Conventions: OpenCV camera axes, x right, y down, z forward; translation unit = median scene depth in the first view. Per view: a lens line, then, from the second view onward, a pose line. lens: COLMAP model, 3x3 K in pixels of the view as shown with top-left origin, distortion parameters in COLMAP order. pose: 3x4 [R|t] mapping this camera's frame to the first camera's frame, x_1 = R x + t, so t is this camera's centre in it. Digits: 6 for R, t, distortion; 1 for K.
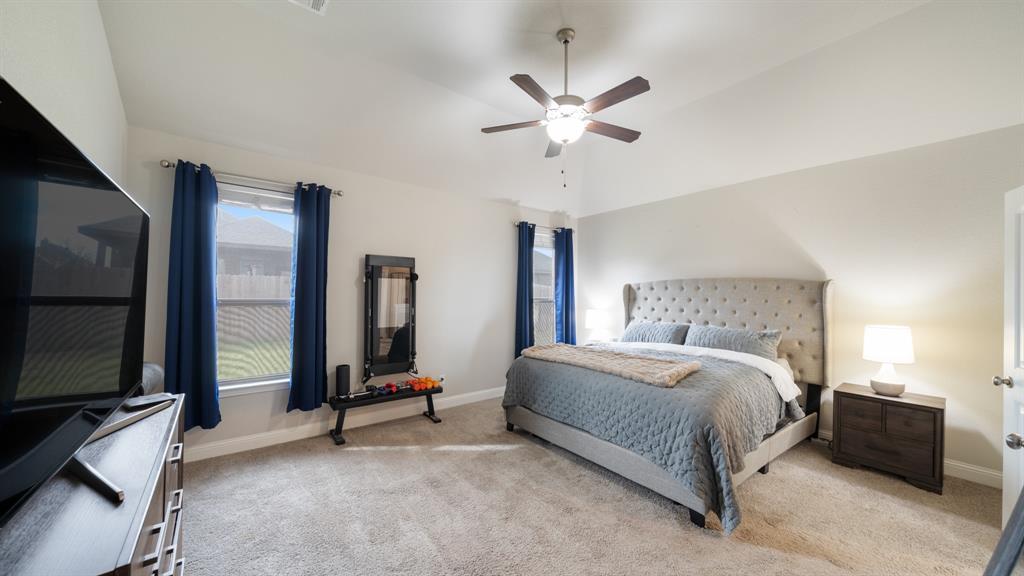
lens RADIAL K [[360.8, 0, 509.4], [0, 360.8, 292.0], [0, 0, 1]] dist [-0.002119, -0.000181]
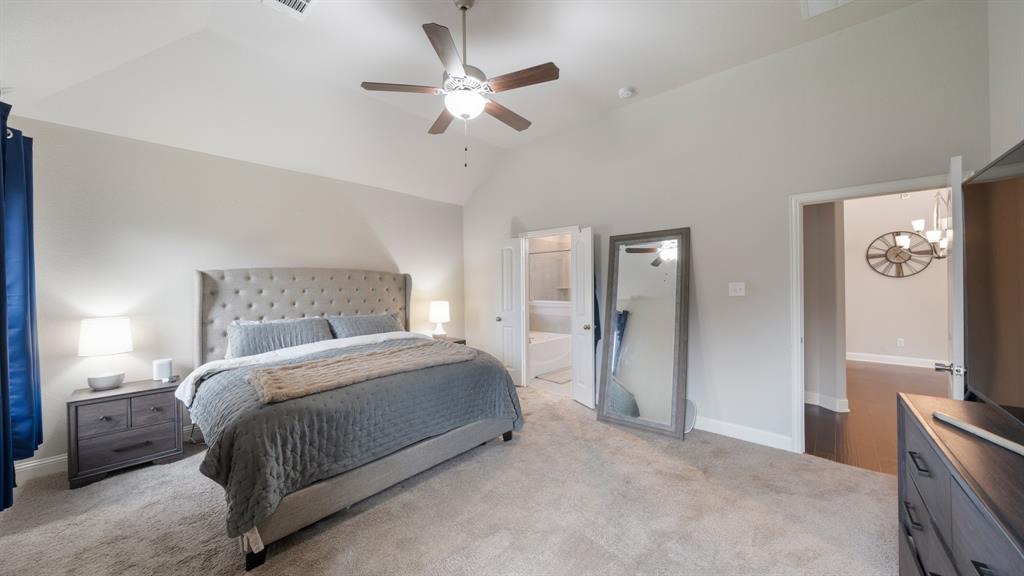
lens RADIAL K [[352.7, 0, 512.3], [0, 352.7, 285.6], [0, 0, 1]] dist [-0.004959, -0.000417]
pose [[-0.192977, -0.009451, 0.981158, -0.500076], [0.001037, 0.999951, 0.009836, -0.000587], [-0.981203, 0.002915, -0.192957, 0.705778]]
